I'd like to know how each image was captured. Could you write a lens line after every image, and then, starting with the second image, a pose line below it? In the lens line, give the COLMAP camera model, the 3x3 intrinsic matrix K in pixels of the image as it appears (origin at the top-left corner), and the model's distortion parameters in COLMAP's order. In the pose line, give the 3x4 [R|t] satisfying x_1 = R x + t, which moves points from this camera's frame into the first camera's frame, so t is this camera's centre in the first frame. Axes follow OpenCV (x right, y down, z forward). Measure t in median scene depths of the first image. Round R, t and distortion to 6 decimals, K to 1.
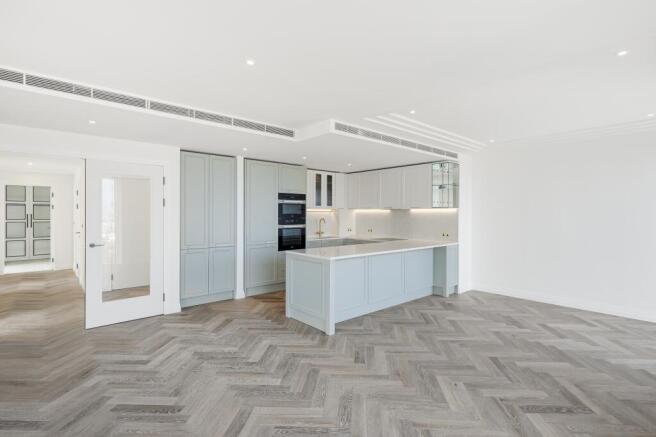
lens RADIAL K [[314.1, 0, 342.3], [0, 314.1, 218.3], [0, 0, 1]] dist [0.000175, -0.000099]
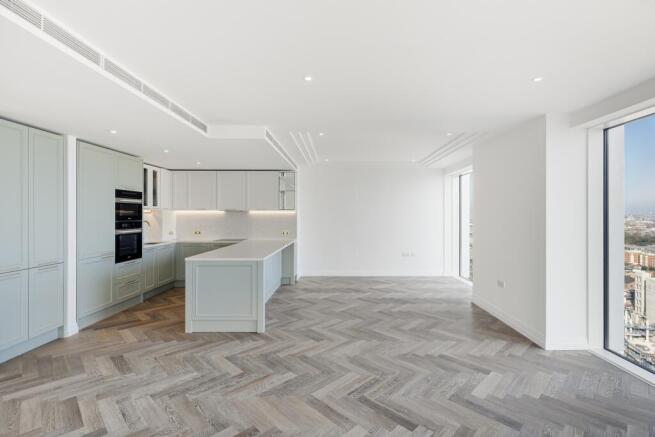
lens RADIAL K [[309.2, 0, 329.7], [0, 309.2, 217.7], [0, 0, 1]] dist [-0.000094, -0.000634]
pose [[0.687080, -0.009879, 0.726514, -0.434675], [0.010787, 0.999936, 0.003394, -0.007076], [-0.726502, 0.005505, 0.687143, 0.090720]]
